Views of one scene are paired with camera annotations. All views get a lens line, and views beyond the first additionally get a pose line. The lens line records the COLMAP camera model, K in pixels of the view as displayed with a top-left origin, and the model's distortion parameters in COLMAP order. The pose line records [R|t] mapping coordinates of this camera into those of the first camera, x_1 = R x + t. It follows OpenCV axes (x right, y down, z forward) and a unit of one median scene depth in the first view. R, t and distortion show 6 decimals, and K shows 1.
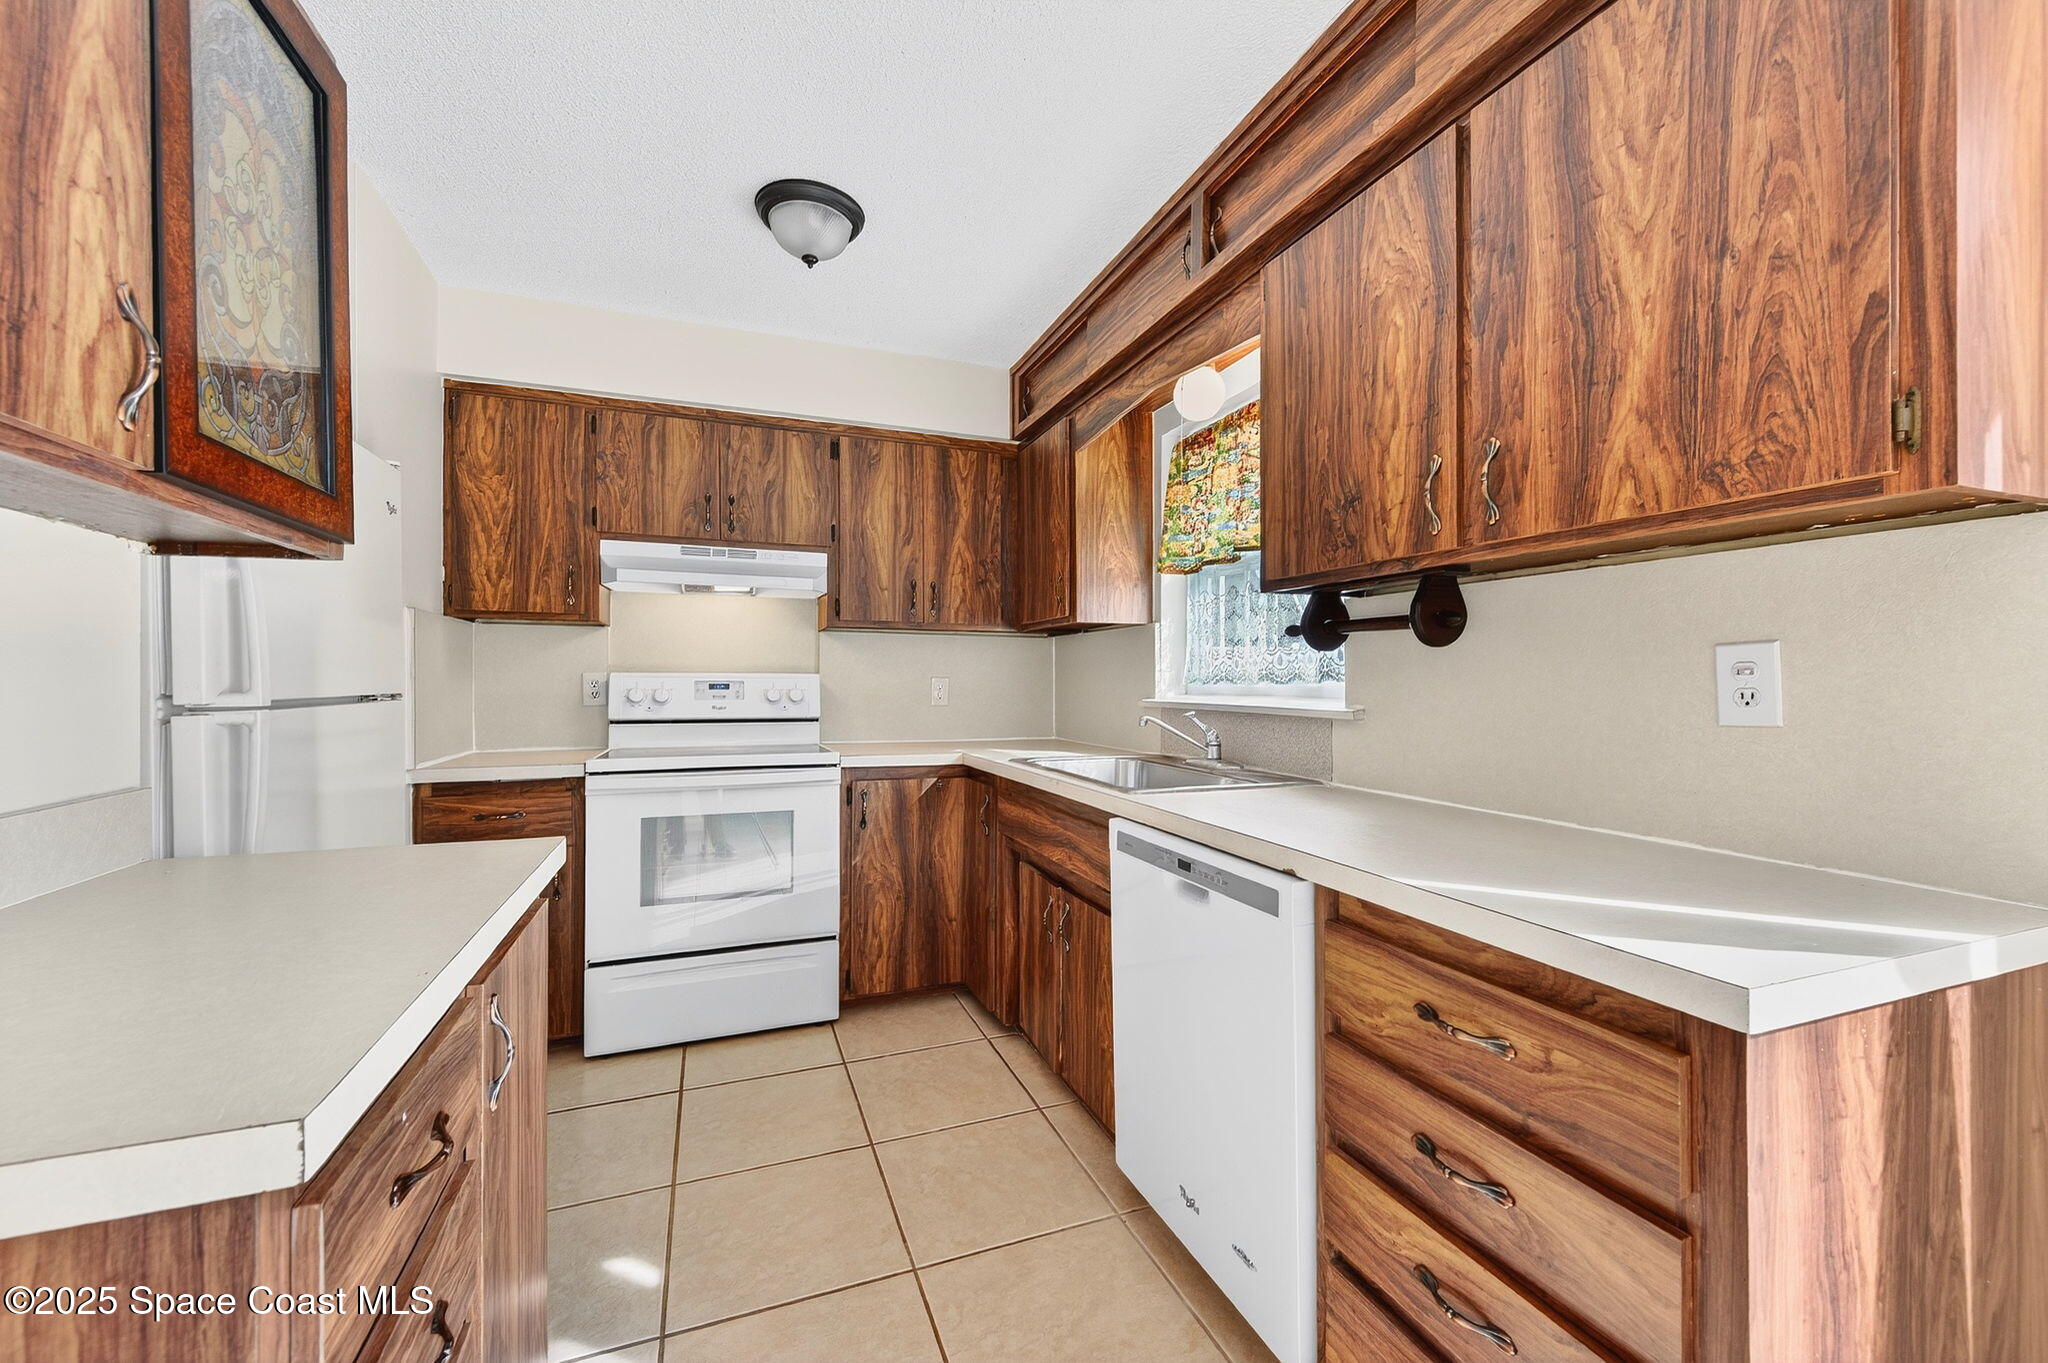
lens RADIAL K [[797.3, 0, 1038.8], [0, 797.3, 682.7], [0, 0, 1]] dist [0.001227, -0.000671]
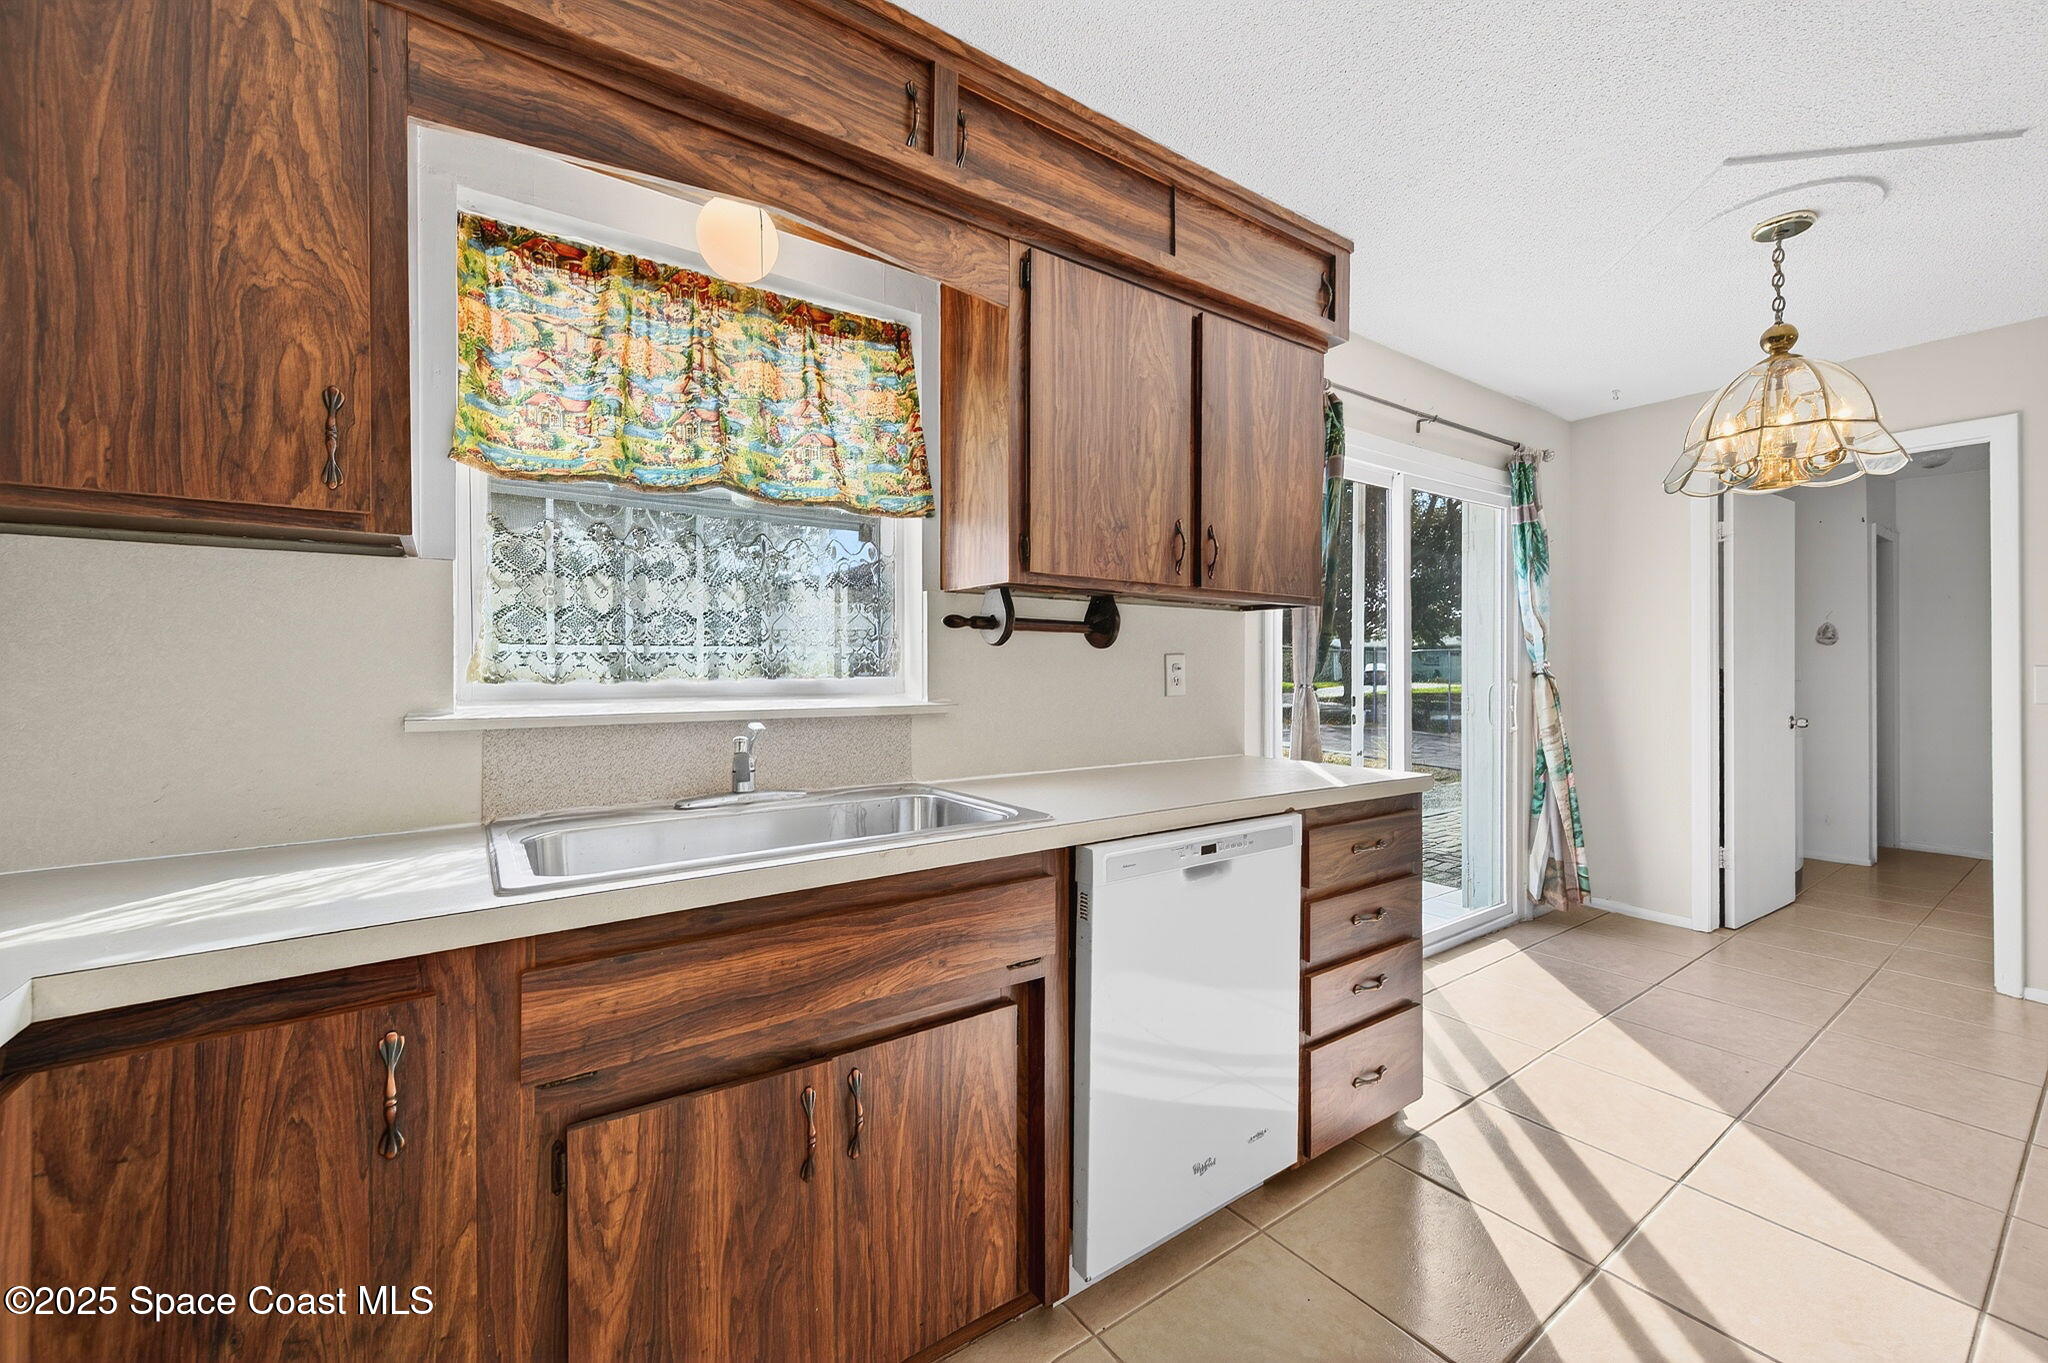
lens RADIAL K [[836.7, 0, 1030.0], [0, 836.7, 665.0], [0, 0, 1]] dist [0.000790, -0.000443]
pose [[-0.249320, 0.002968, 0.968417, -0.577880], [0.002541, 0.999994, -0.002410, -0.010321], [-0.968418, 0.001859, -0.249326, 1.035782]]
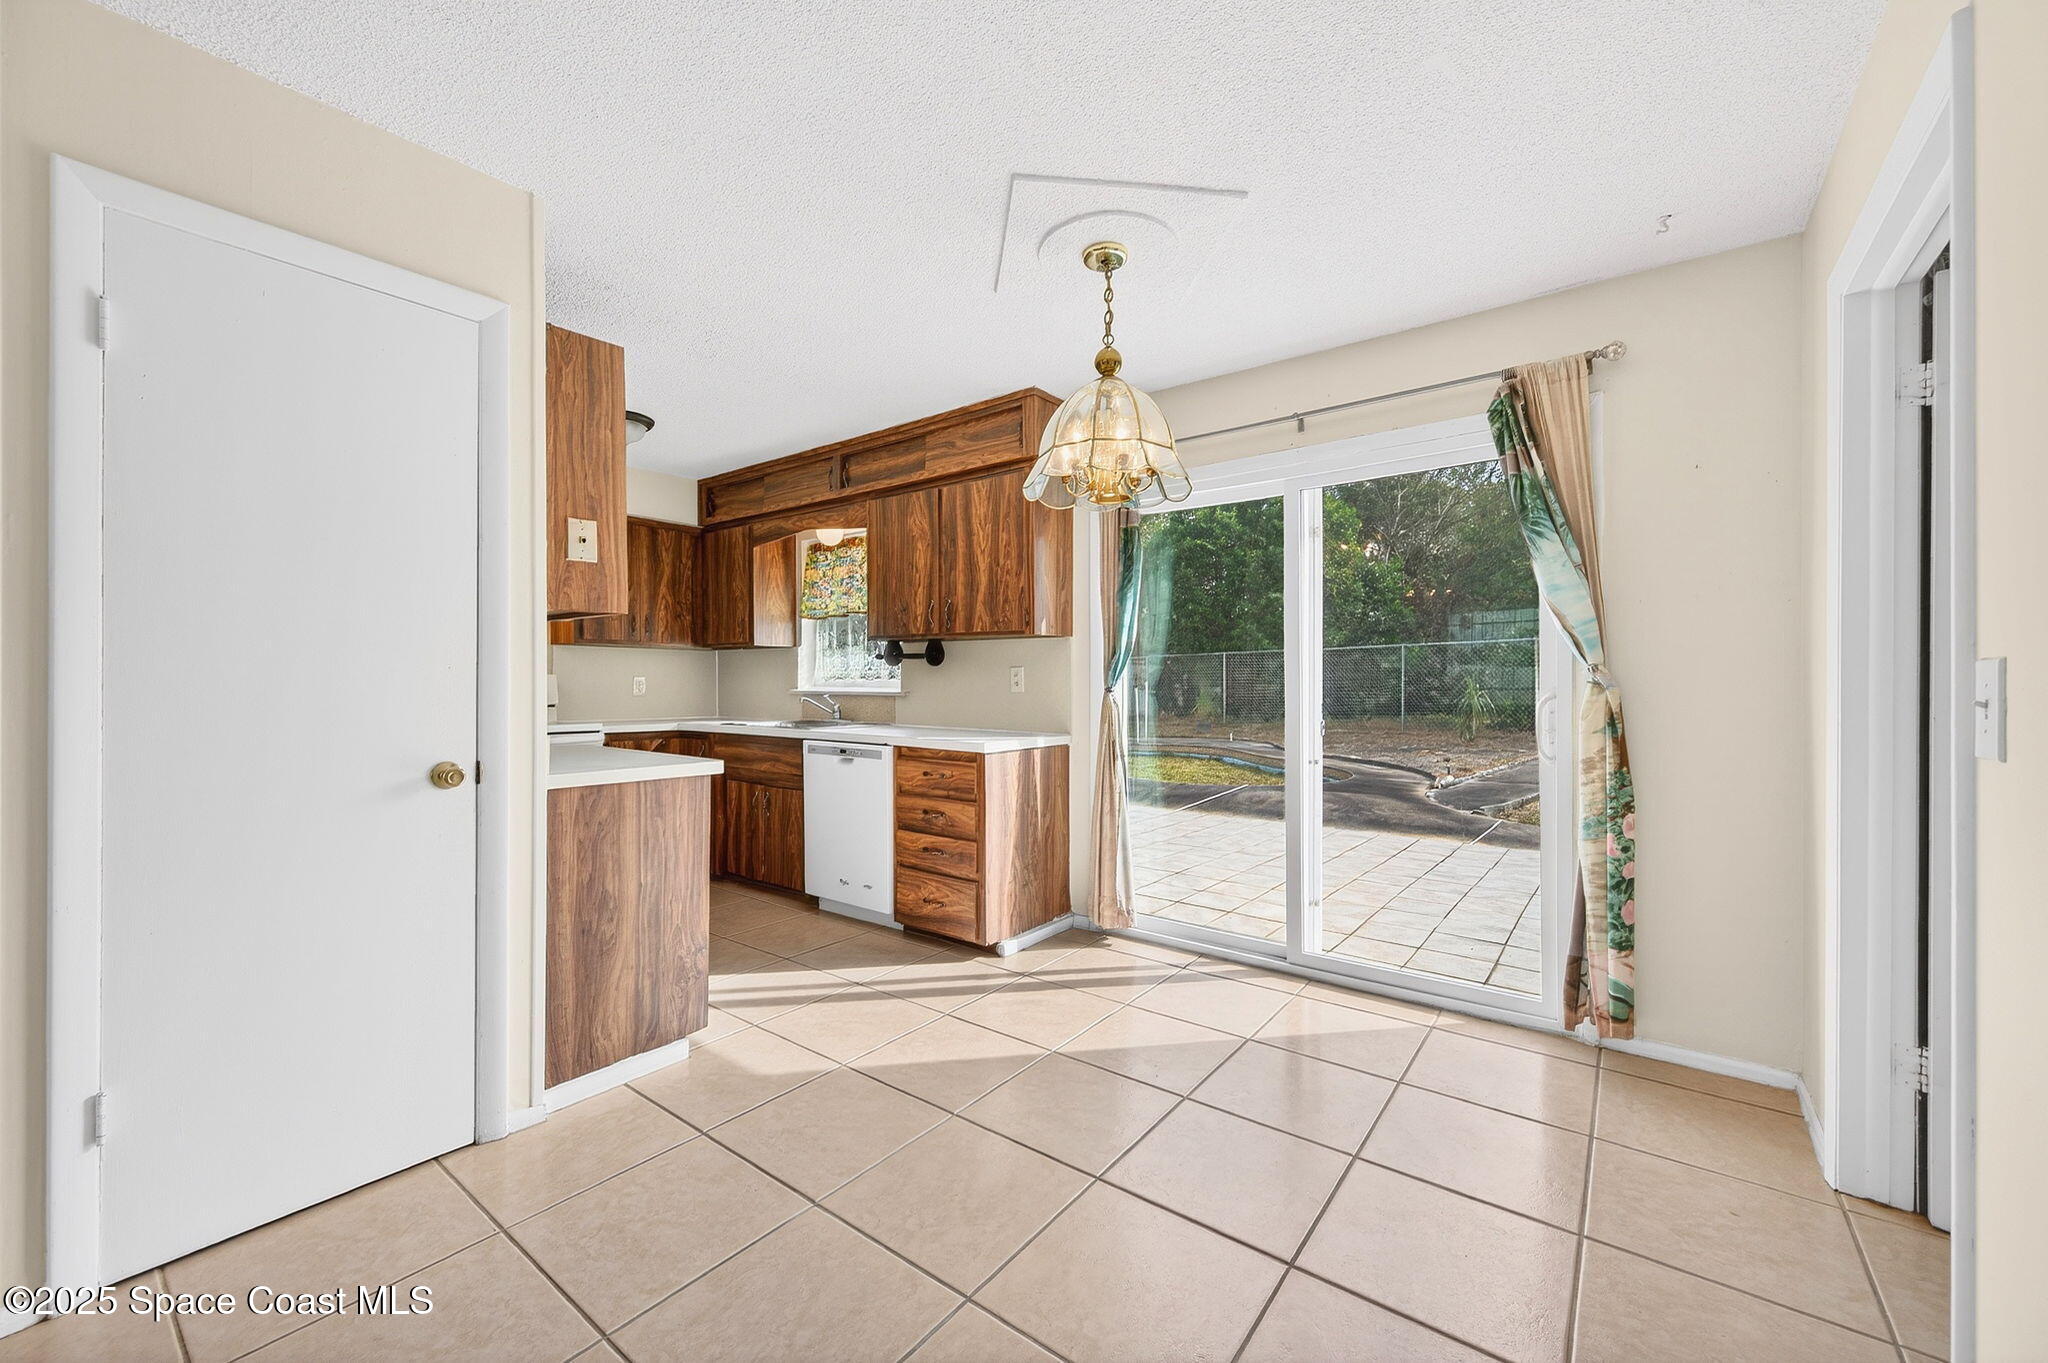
lens RADIAL K [[797.3, 0, 1011.3], [0, 797.3, 682.7], [0, 0, 1]] dist [0.001227, -0.000671]
pose [[0.869668, -0.000877, 0.493637, -0.418948], [0.000361, 0.999999, 0.001140, 0.005398], [-0.493638, -0.000814, 0.869667, -1.022012]]
